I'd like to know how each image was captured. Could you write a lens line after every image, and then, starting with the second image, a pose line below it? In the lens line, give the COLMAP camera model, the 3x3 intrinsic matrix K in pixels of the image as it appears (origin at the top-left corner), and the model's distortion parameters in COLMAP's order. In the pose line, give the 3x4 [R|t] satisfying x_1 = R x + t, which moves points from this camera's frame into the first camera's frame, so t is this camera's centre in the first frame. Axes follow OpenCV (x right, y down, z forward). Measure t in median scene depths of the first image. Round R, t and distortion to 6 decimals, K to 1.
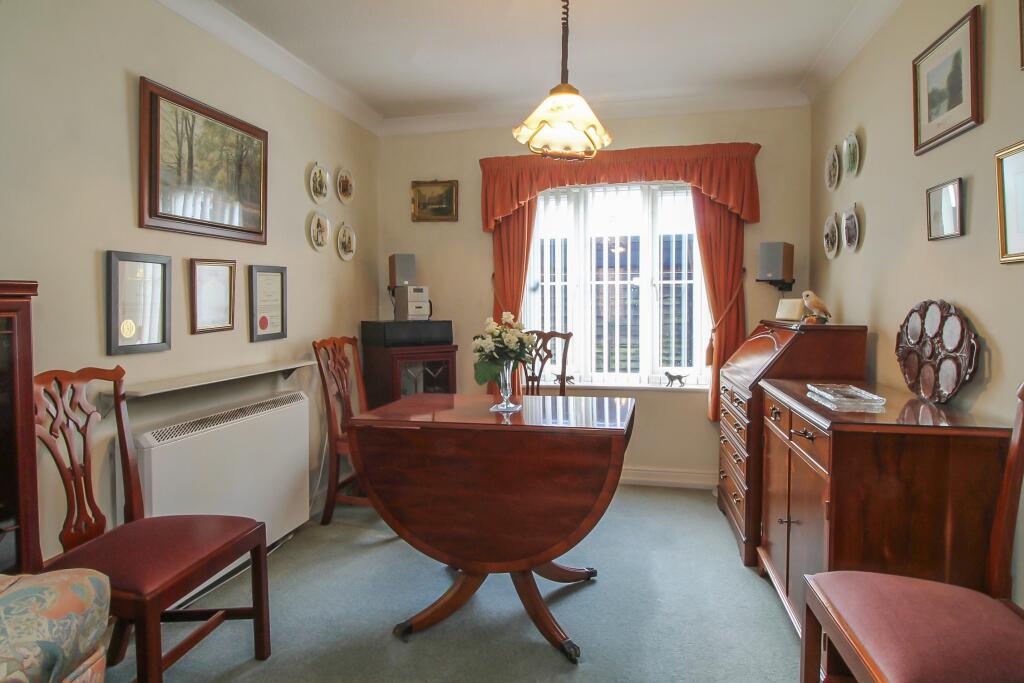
lens RADIAL K [[618.5, 0, 510.9], [0, 618.5, 293.5], [0, 0, 1]] dist [-0.002843, -0.001257]
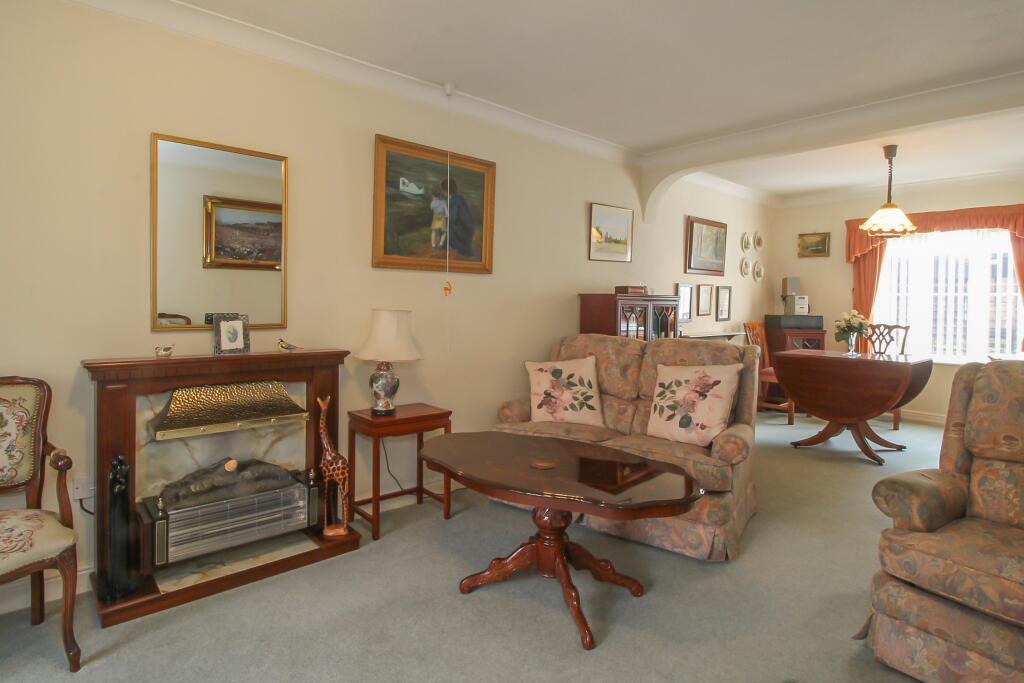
lens RADIAL K [[521.4, 0, 507.9], [0, 521.4, 316.4], [0, 0, 1]] dist [-0.001189, -0.000879]
pose [[0.803329, 0.033505, -0.594592, 0.070848], [-0.011430, 0.999100, 0.040857, -0.004367], [0.595426, -0.026025, 0.802988, -0.778902]]
